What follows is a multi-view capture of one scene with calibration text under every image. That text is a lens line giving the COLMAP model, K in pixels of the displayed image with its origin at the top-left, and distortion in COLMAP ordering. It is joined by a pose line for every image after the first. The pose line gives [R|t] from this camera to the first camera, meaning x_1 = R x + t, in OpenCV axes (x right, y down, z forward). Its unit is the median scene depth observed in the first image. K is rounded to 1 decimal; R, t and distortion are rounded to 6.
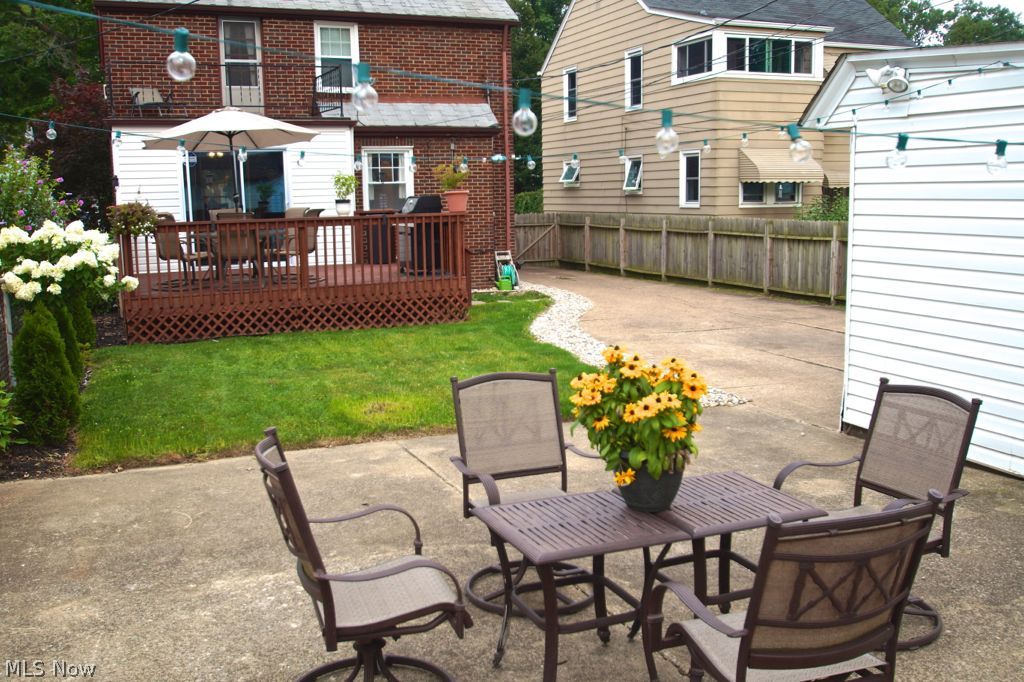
lens RADIAL K [[971.7, 0, 515.6], [0, 971.7, 341.0], [0, 0, 1]] dist [-0.108627, 0.000000]
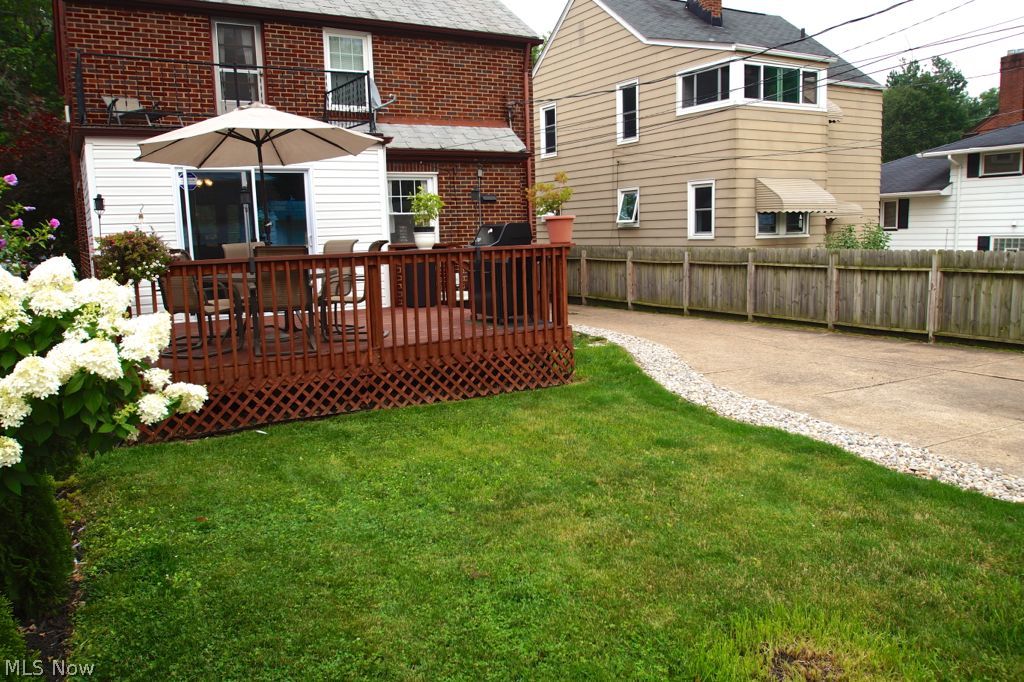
lens RADIAL K [[772.3, 0, 507.7], [0, 772.3, 339.3], [0, 0, 1]] dist [-0.082650, 0.012978]
pose [[0.990928, -0.028384, 0.131359, -0.147550], [0.030445, 0.999443, -0.013703, -0.038037], [-0.130897, 0.017578, 0.991240, 0.307789]]
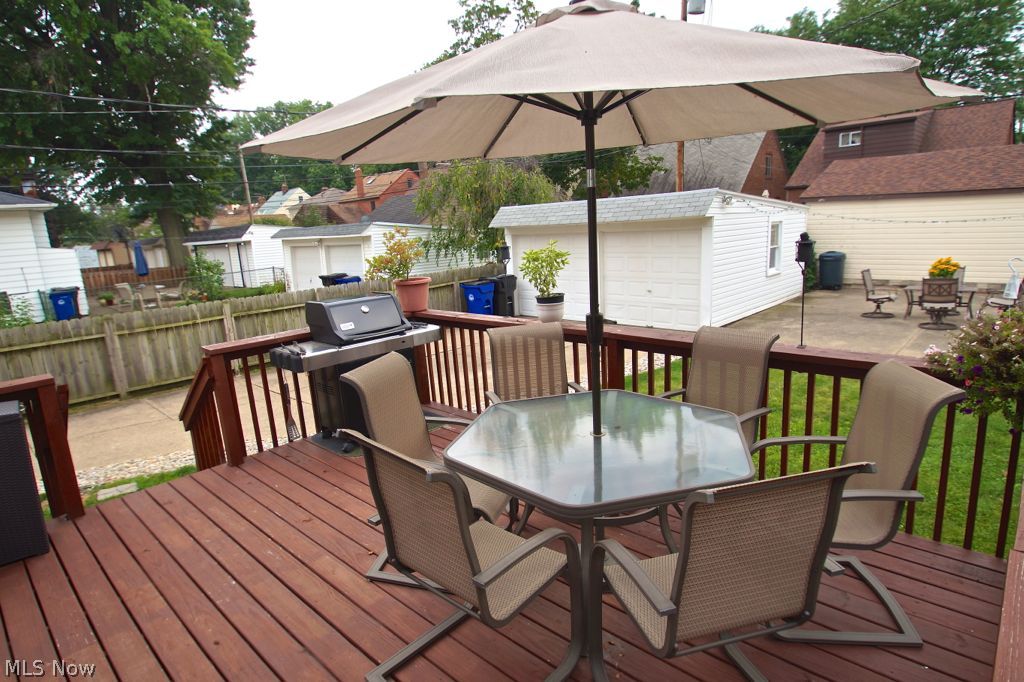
lens RADIAL K [[556.5, 0, 512.5], [0, 556.5, 343.7], [0, 0, 1]] dist [-0.001444, -0.000319]
pose [[-0.422300, -0.150269, 0.893914, -0.346695], [0.194288, 0.948239, 0.251186, -0.155731], [-0.885390, 0.279753, -0.371246, 0.854420]]
